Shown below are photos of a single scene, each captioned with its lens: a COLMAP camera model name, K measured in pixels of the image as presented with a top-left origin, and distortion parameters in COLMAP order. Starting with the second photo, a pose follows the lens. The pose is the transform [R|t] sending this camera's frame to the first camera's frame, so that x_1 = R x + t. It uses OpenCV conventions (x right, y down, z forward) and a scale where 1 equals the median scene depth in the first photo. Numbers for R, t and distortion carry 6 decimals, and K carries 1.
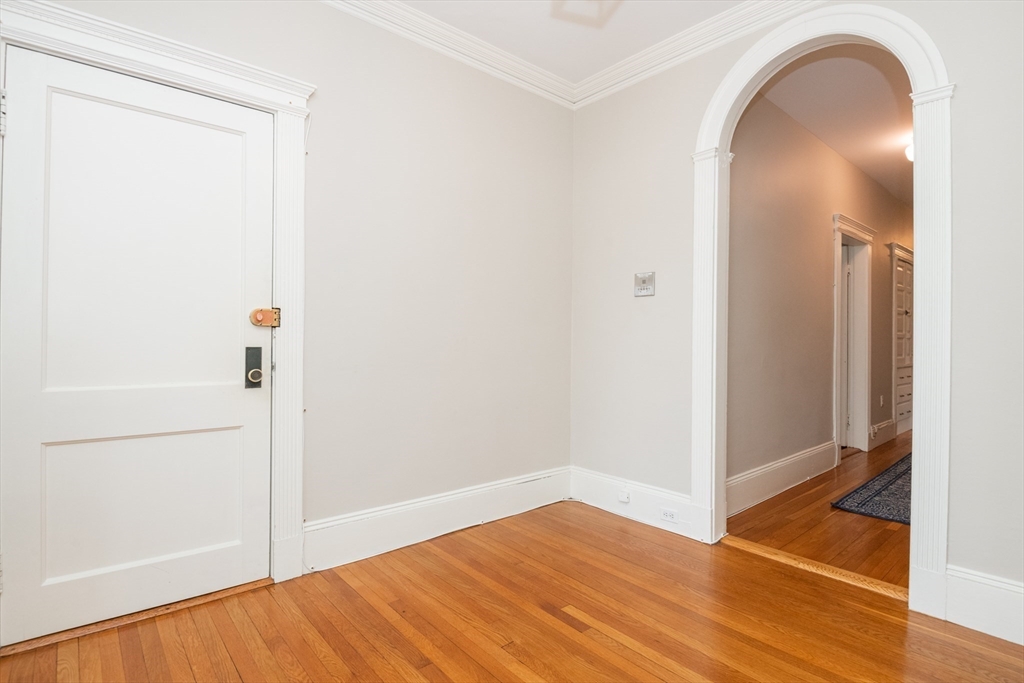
lens RADIAL K [[511.5, 0, 518.5], [0, 511.5, 345.2], [0, 0, 1]] dist [-0.005102, -0.001401]
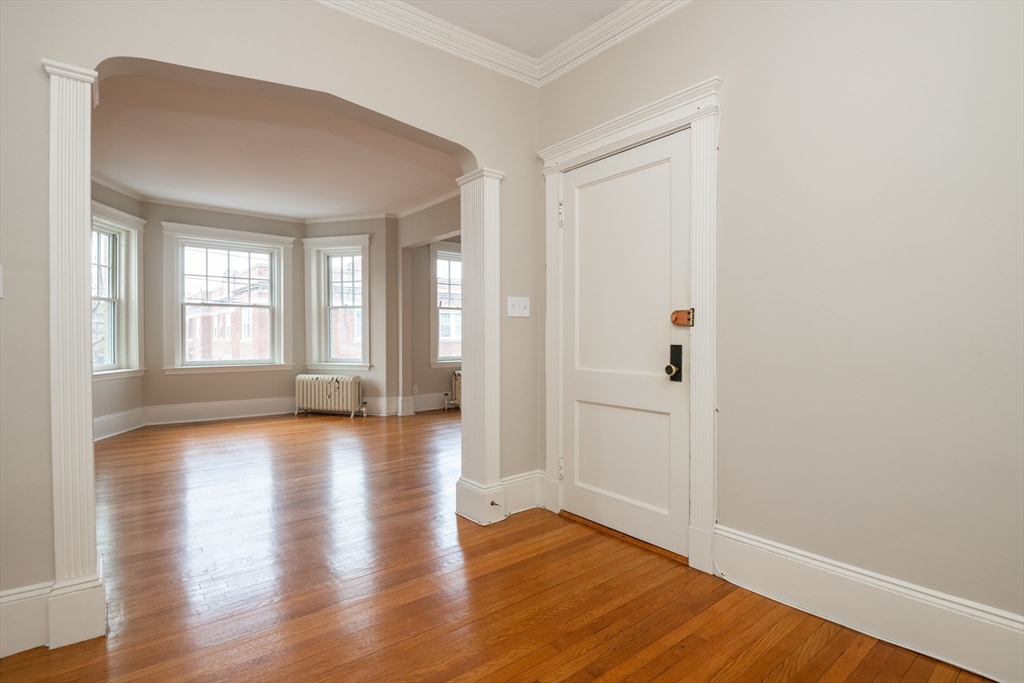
lens RADIAL K [[511.5, 0, 510.4], [0, 511.5, 335.5], [0, 0, 1]] dist [-0.005102, -0.001401]
pose [[-0.036127, 0.002779, -0.999343, 0.618895], [0.003261, 0.999991, 0.002663, -0.021052], [0.999342, -0.003163, -0.036136, 0.678556]]
